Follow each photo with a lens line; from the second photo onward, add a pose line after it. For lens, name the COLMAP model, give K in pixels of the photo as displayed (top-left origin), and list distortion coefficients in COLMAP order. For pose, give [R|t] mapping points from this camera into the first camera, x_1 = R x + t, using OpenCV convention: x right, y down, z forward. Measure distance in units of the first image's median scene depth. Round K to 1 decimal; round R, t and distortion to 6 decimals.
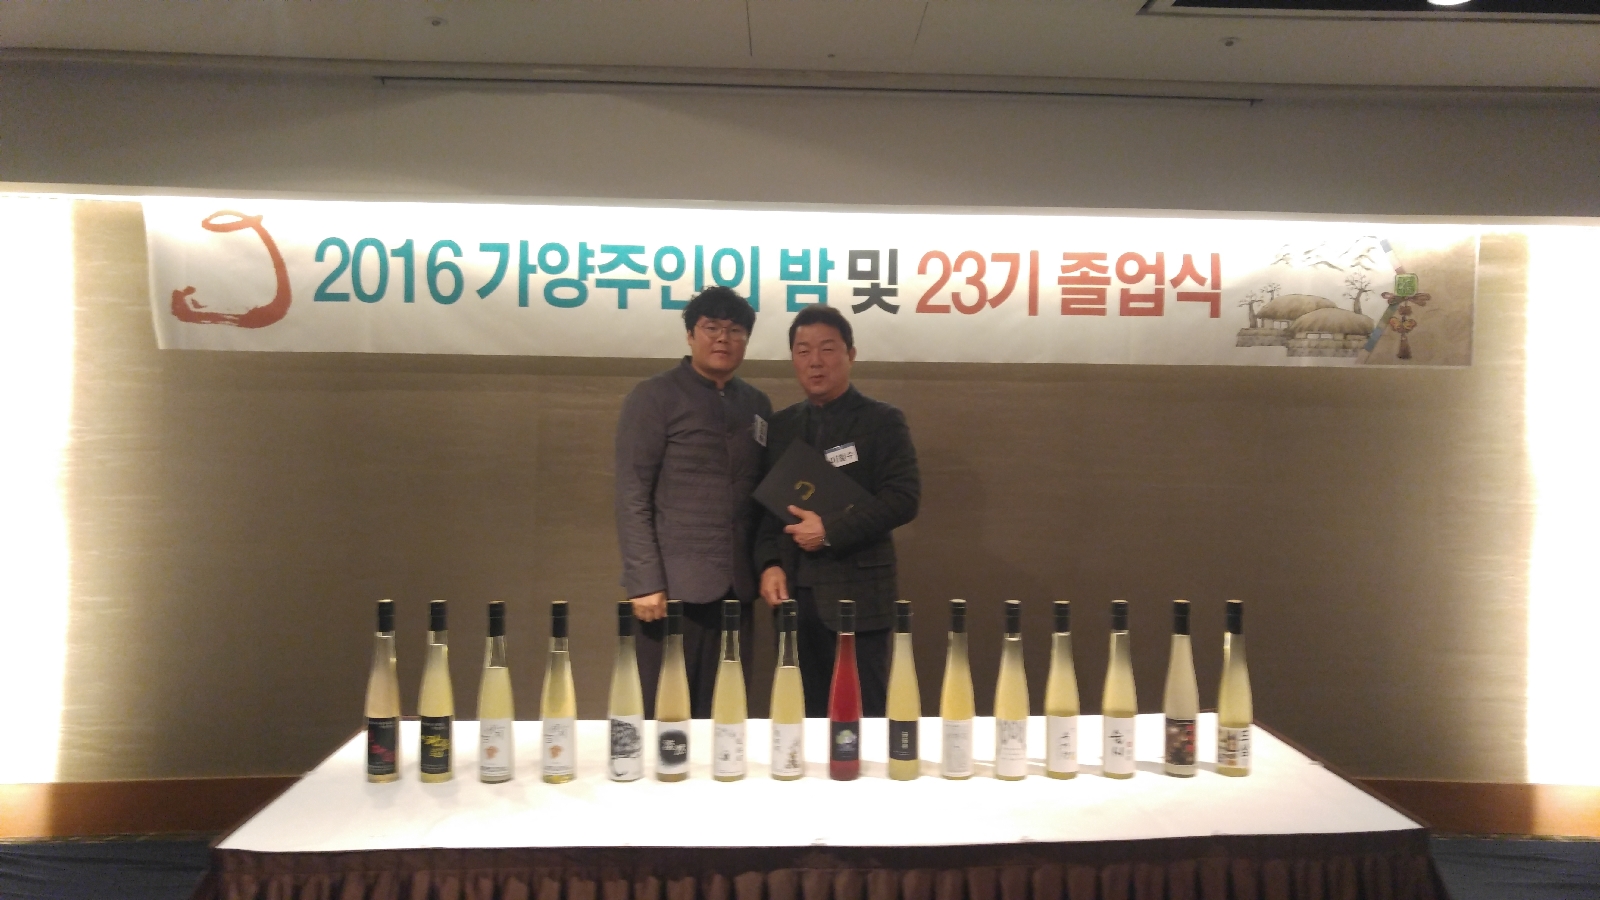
lens RADIAL K [[1192.1, 0, 815.5], [0, 1192.1, 472.6], [0, 0, 1]] dist [0.021396, -0.008902]
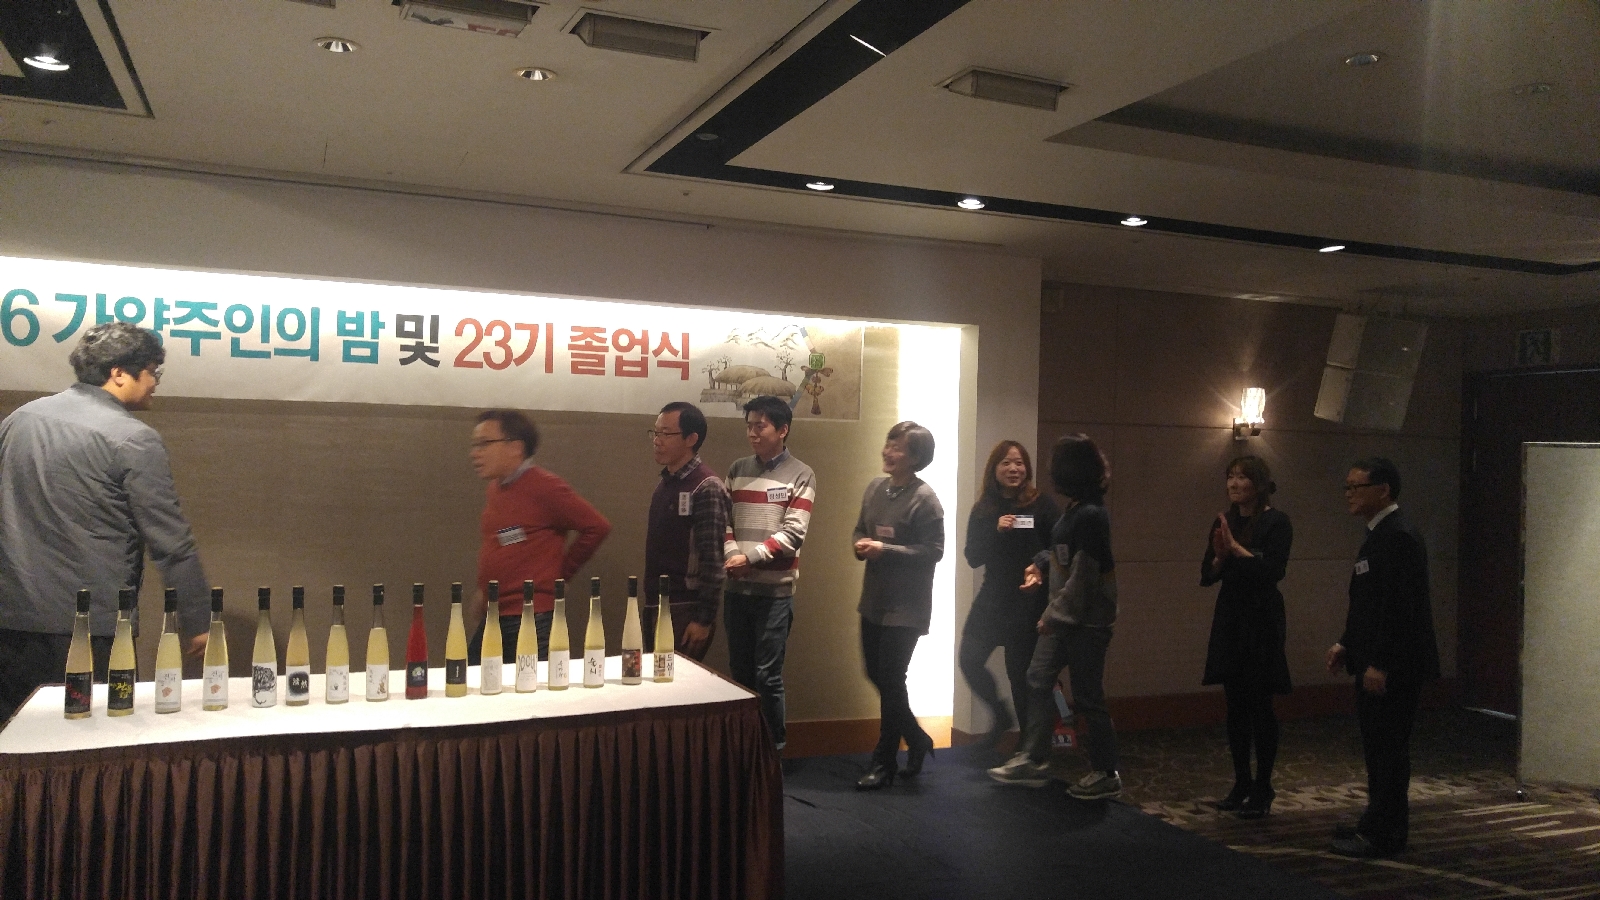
lens RADIAL K [[1189.2, 0, 758.9], [0, 1189.2, 457.4], [0, 0, 1]] dist [0.016294, -0.006288]
pose [[0.939603, 0.011024, 0.342089, -0.041877], [-0.000723, 0.999543, -0.030228, -0.003366], [-0.342265, 0.028155, 0.939181, -0.275699]]
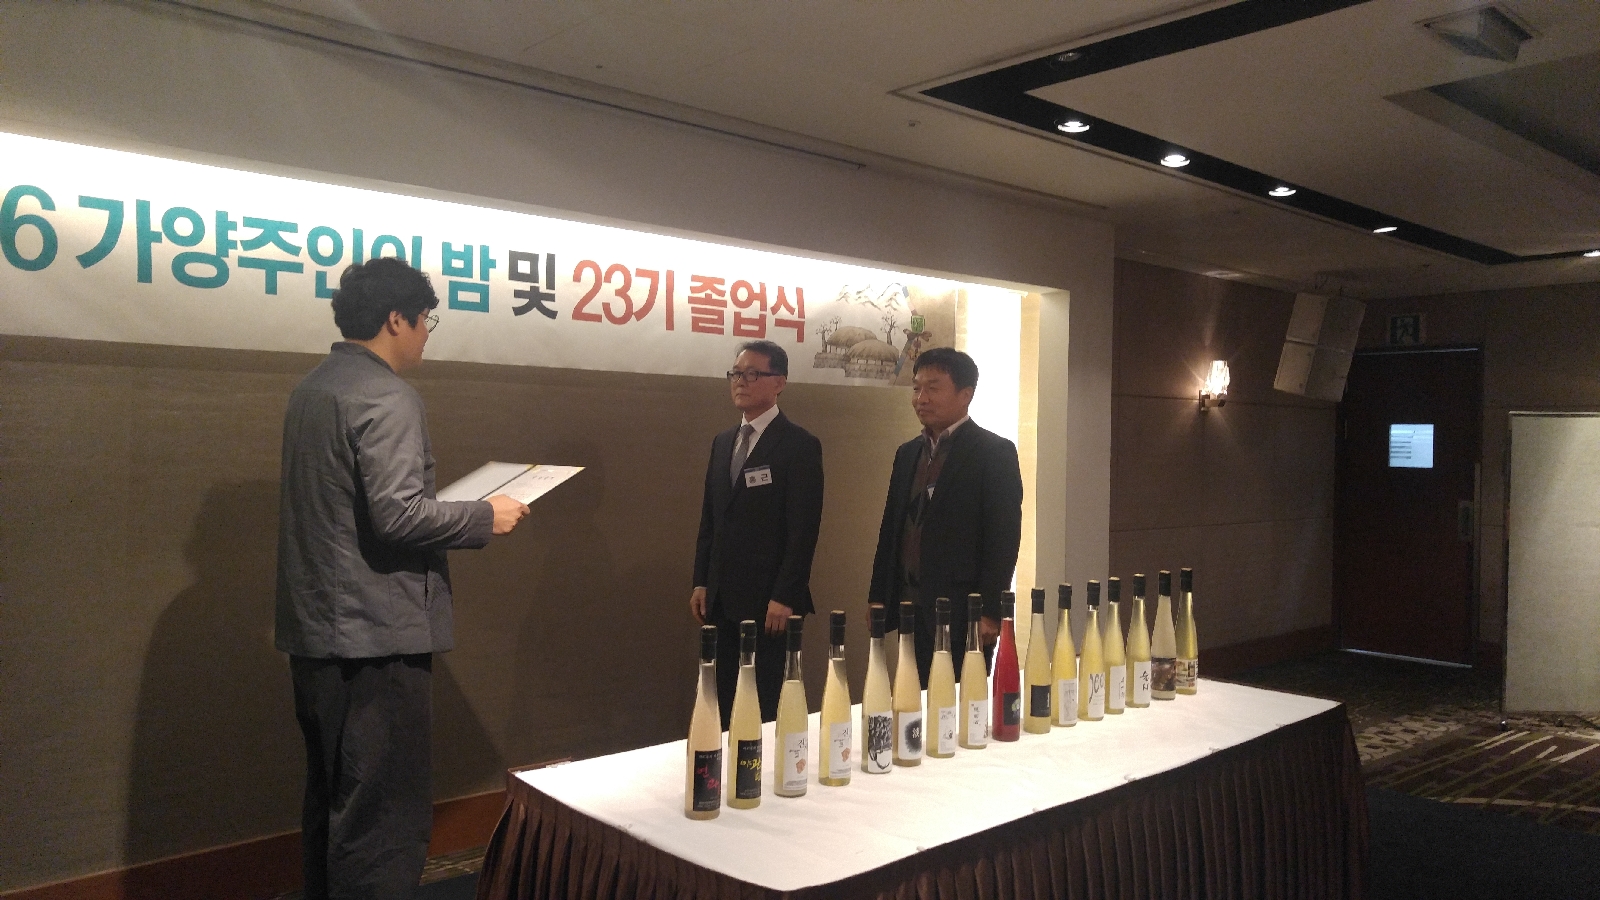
lens RADIAL K [[1192.1, 0, 815.5], [0, 1192.1, 472.6], [0, 0, 1]] dist [0.021396, -0.008902]
pose [[0.769433, -0.018504, 0.638459, -0.407288], [0.011515, 0.999820, 0.015100, -0.017725], [-0.638624, -0.004267, 0.769507, 0.089475]]
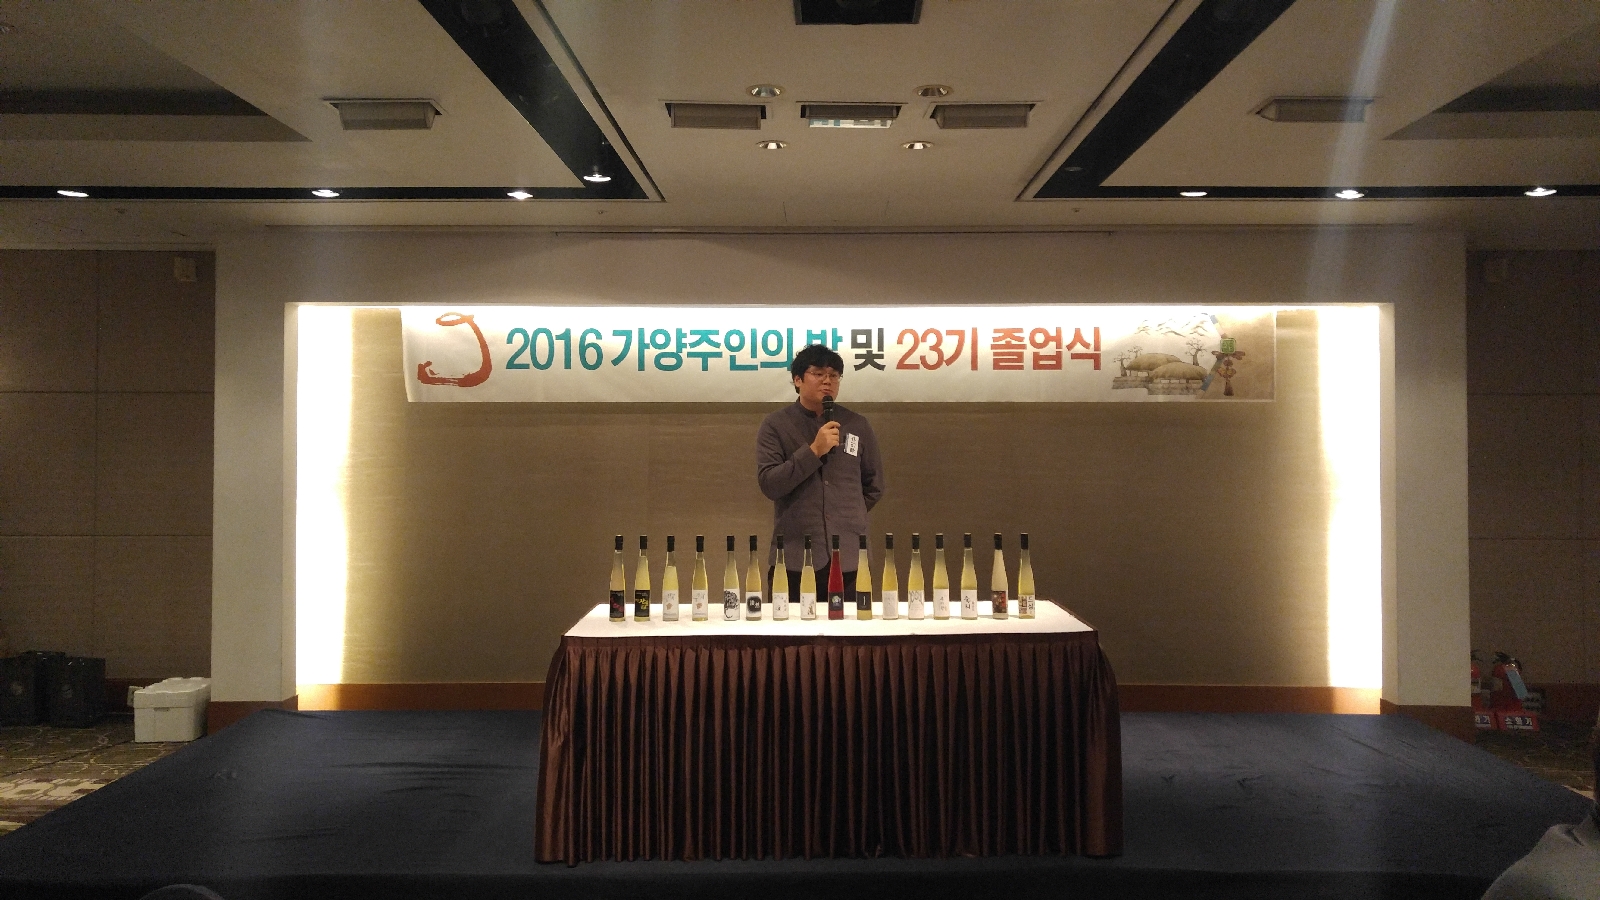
lens RADIAL K [[1170.1, 0, 798.5], [0, 1170.1, 416.0], [0, 0, 1]] dist [0.032995, -0.000904]
pose [[0.998890, -0.013541, -0.045114, 0.025740], [0.010996, 0.998360, -0.056187, 0.006833], [0.045801, 0.055629, 0.997400, -0.487481]]
